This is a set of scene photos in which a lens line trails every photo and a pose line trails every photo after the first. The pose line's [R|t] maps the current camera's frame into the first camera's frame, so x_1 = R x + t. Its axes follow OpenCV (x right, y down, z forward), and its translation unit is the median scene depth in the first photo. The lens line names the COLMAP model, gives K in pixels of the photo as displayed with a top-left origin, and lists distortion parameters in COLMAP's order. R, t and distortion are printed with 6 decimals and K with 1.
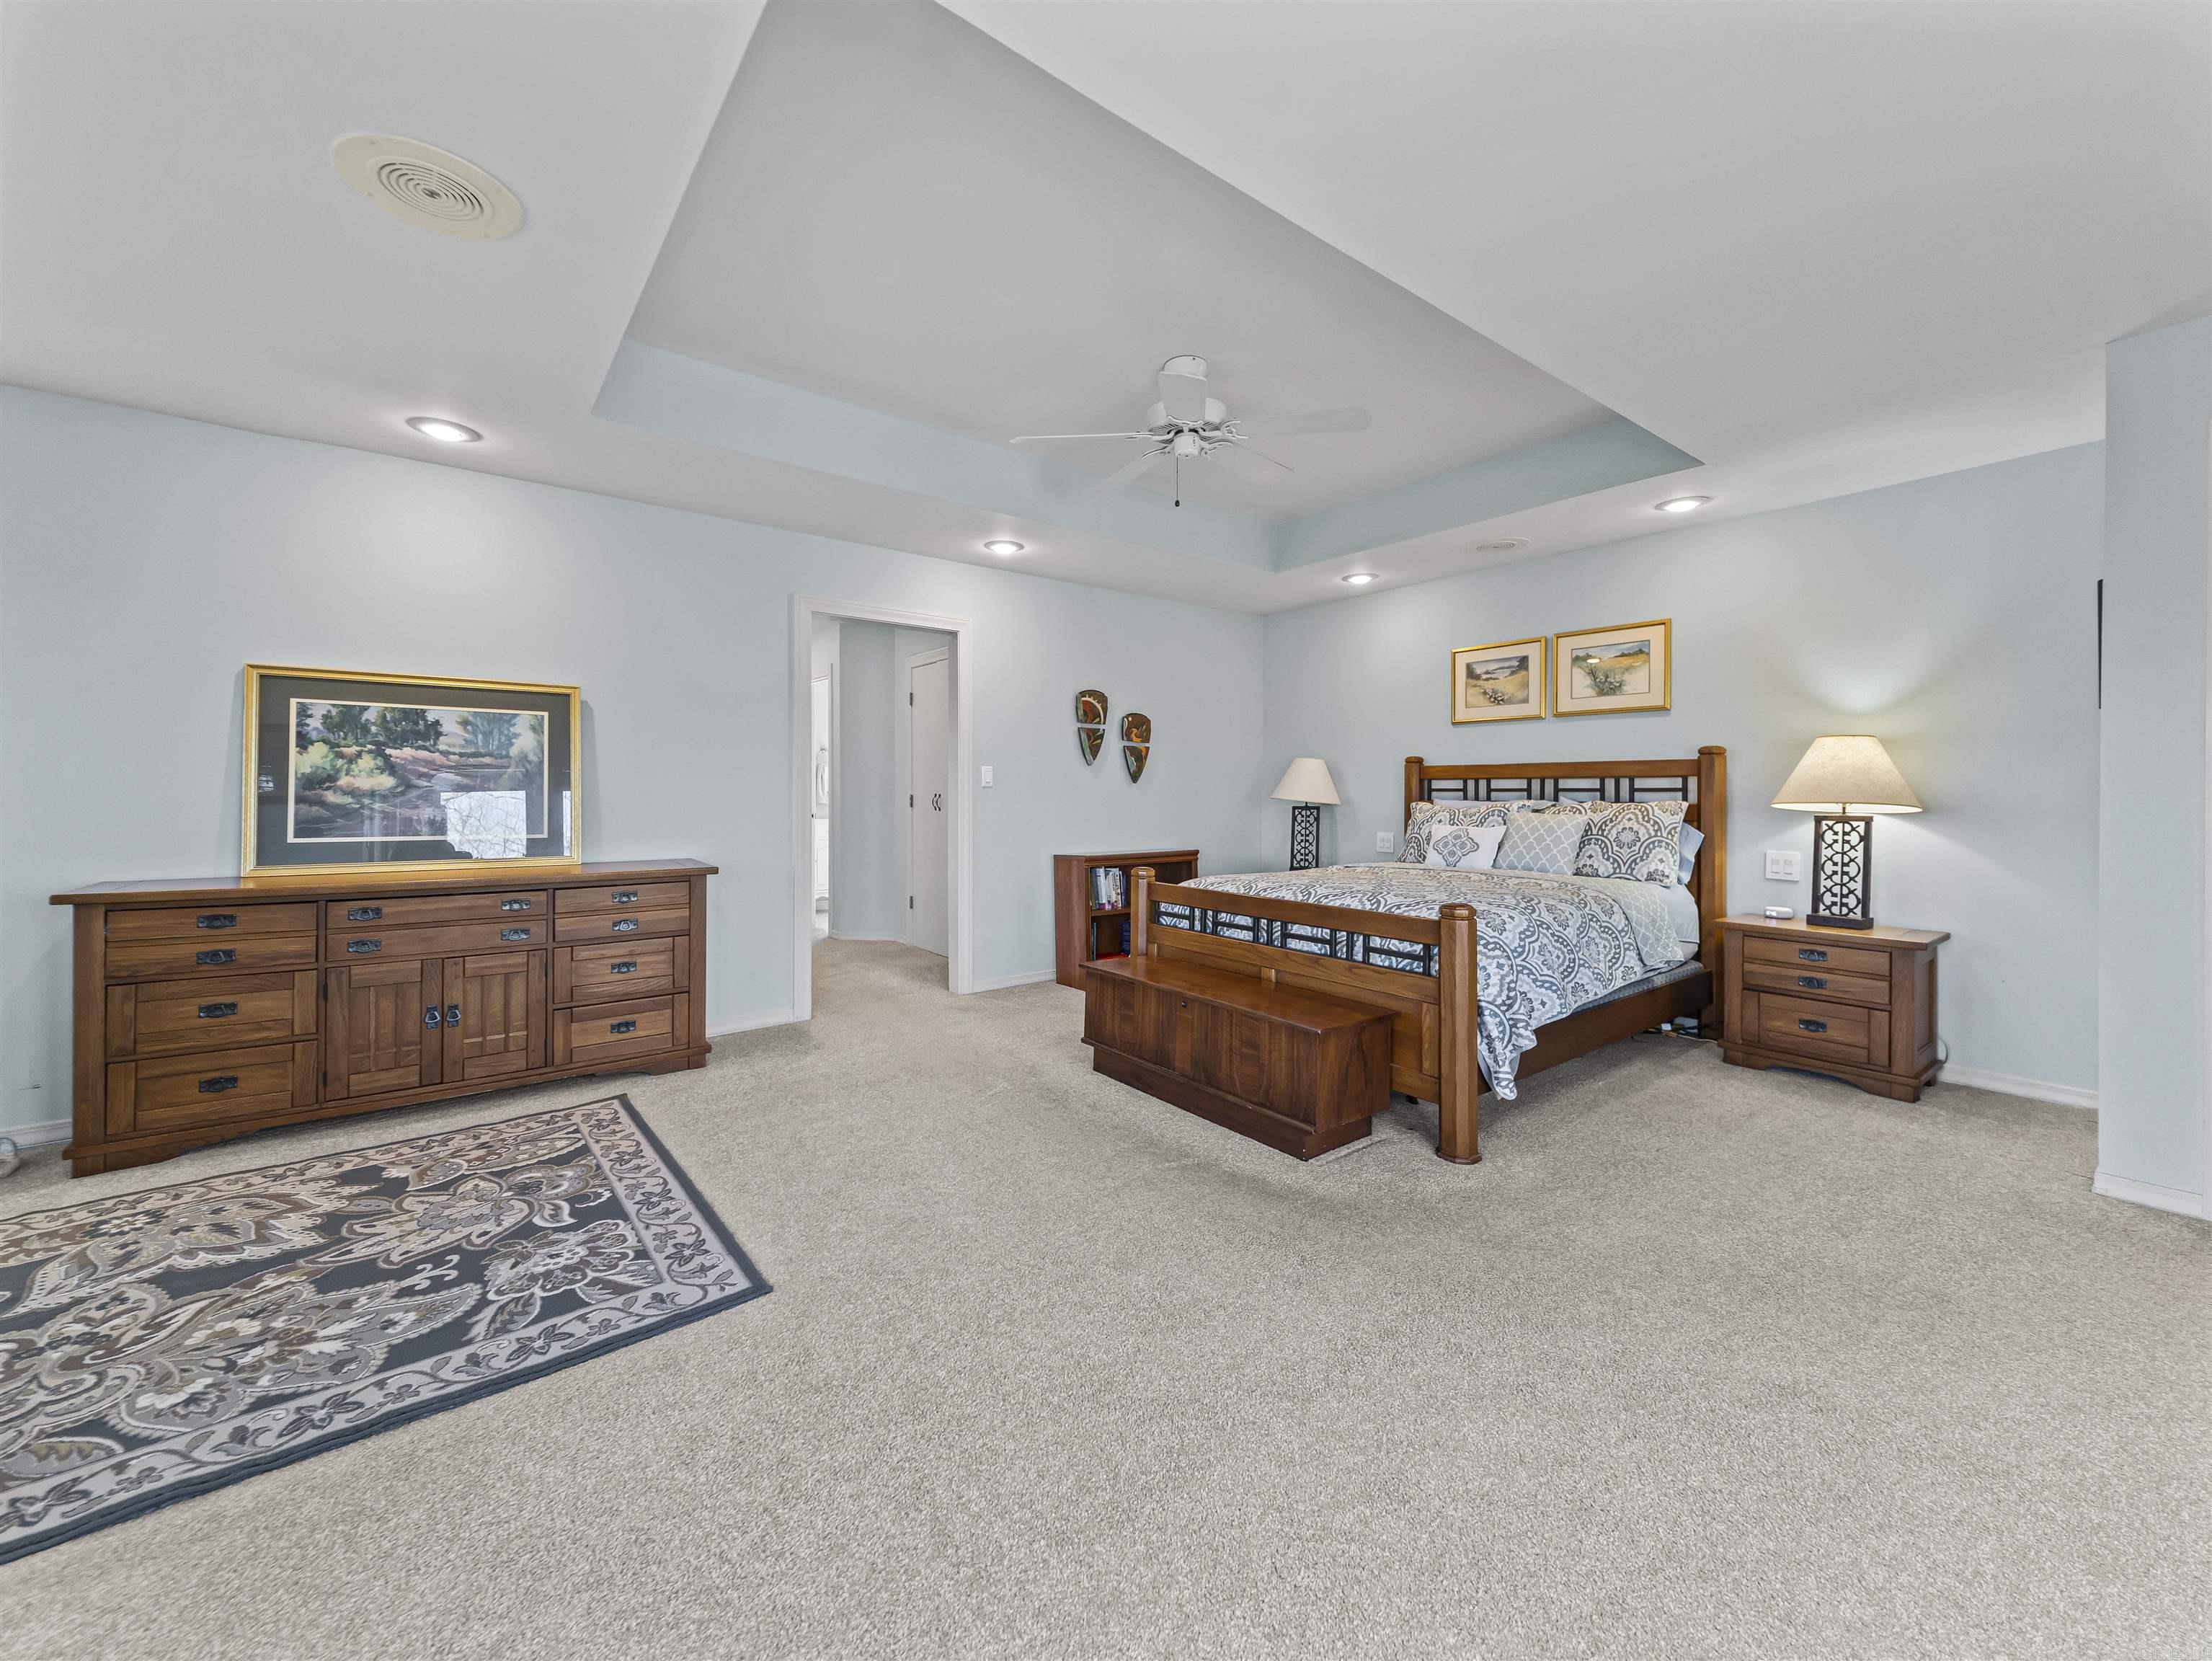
lens RADIAL K [[861.1, 0, 1106.1], [0, 861.1, 812.0], [0, 0, 1]] dist [0.037579, -0.016358]
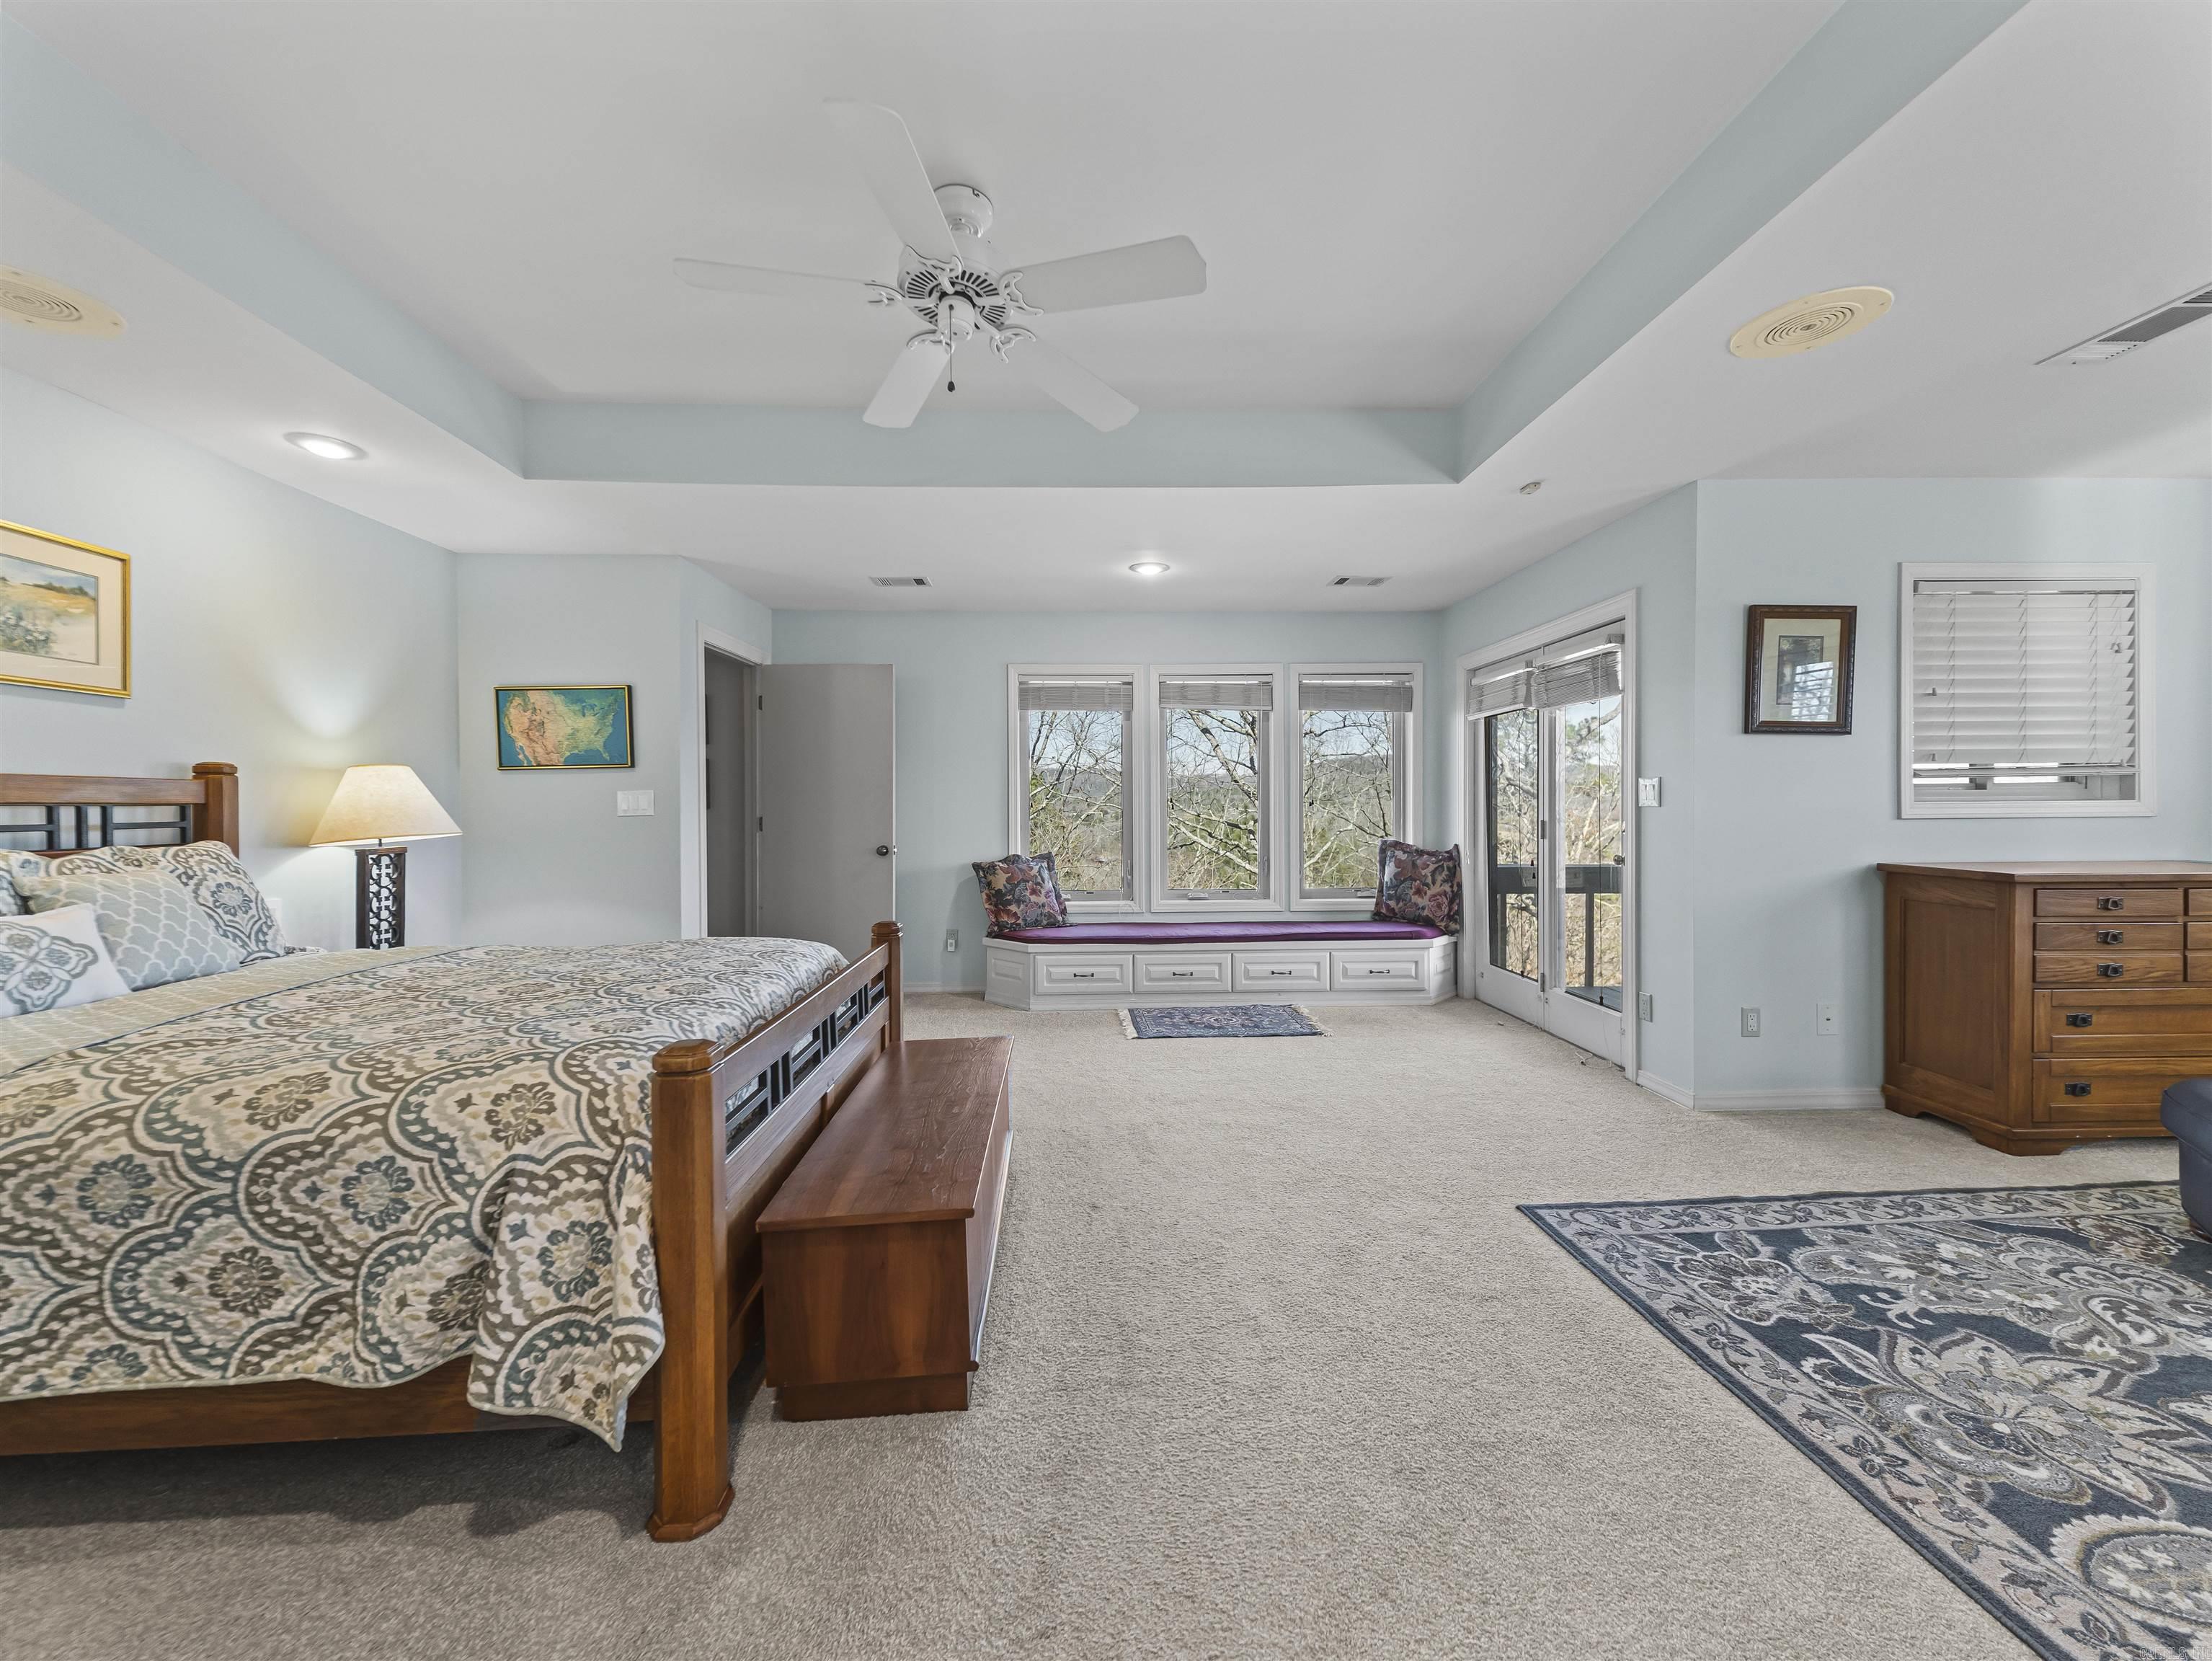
lens RADIAL K [[861.1, 0, 1106.1], [0, 861.1, 812.0], [0, 0, 1]] dist [0.037579, -0.016358]
pose [[-0.813219, 0.001954, 0.581954, -0.563788], [0.020619, 0.999463, 0.025457, -0.069507], [-0.581592, 0.032701, -0.812823, 2.092033]]
